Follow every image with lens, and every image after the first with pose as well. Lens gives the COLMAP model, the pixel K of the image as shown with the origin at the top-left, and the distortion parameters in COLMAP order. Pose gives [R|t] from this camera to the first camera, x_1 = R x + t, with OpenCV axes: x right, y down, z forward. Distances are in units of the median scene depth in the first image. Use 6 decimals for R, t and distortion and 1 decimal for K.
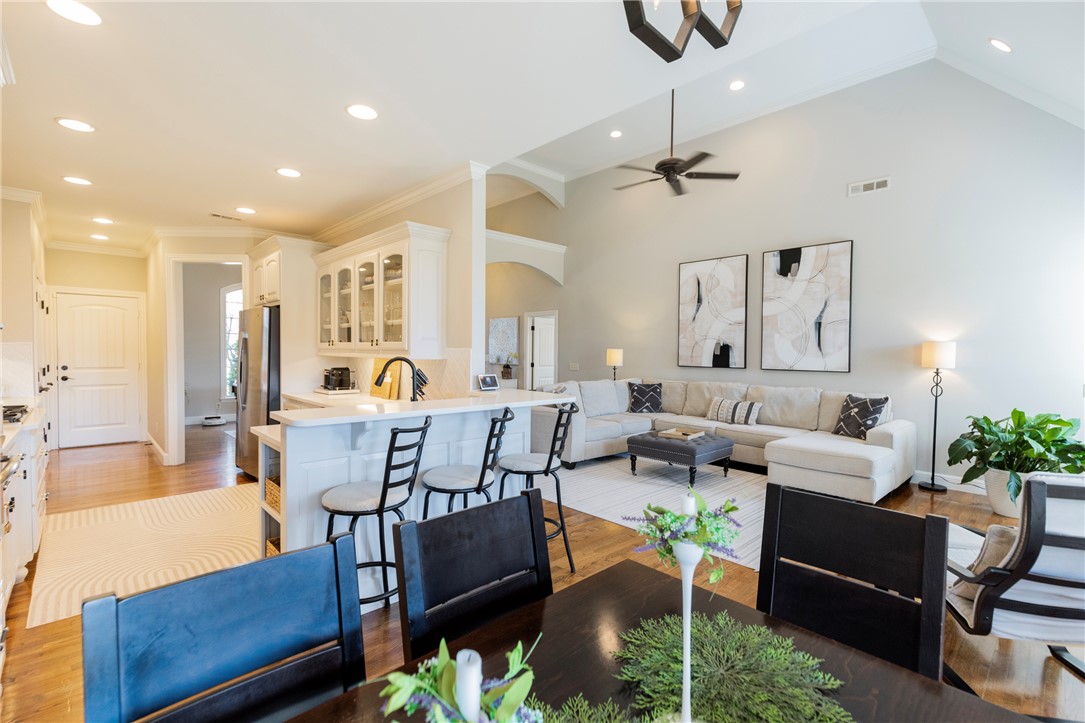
lens RADIAL K [[486.4, 0, 542.0], [0, 486.4, 362.3], [0, 0, 1]] dist [0.003051, -0.001351]
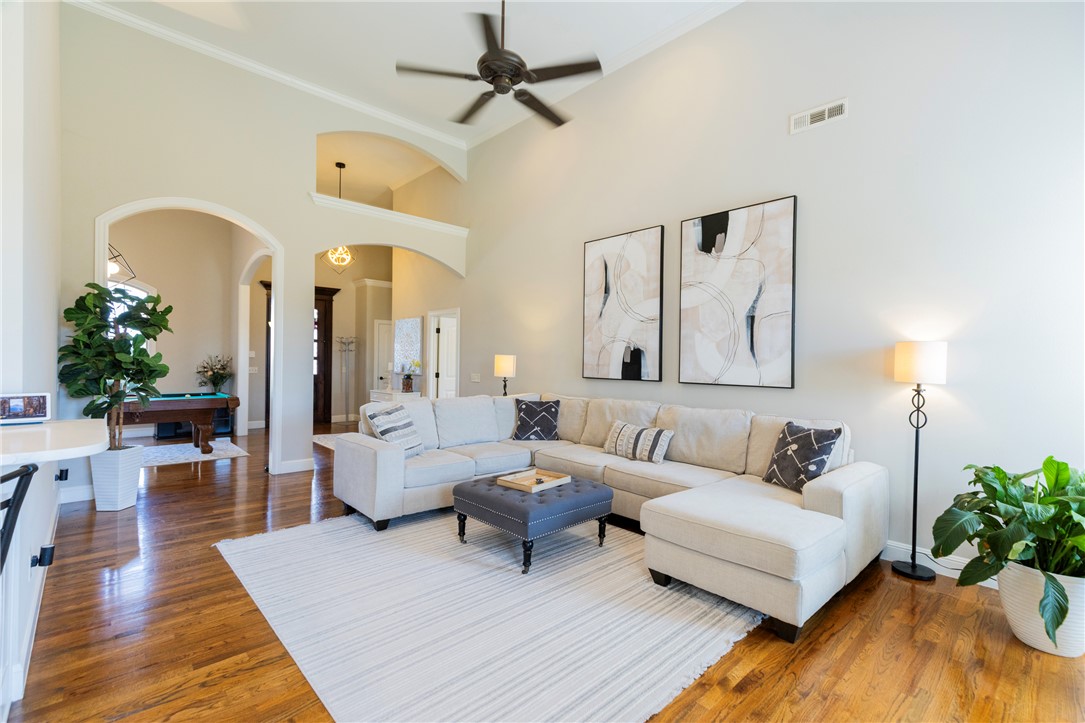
lens RADIAL K [[486.4, 0, 539.6], [0, 486.4, 363.0], [0, 0, 1]] dist [0.003051, -0.001351]
pose [[0.999985, 0.004981, -0.002416, 0.272417], [-0.005028, 0.999786, -0.020077, 0.000696], [0.002315, 0.020089, 0.999796, 0.309916]]
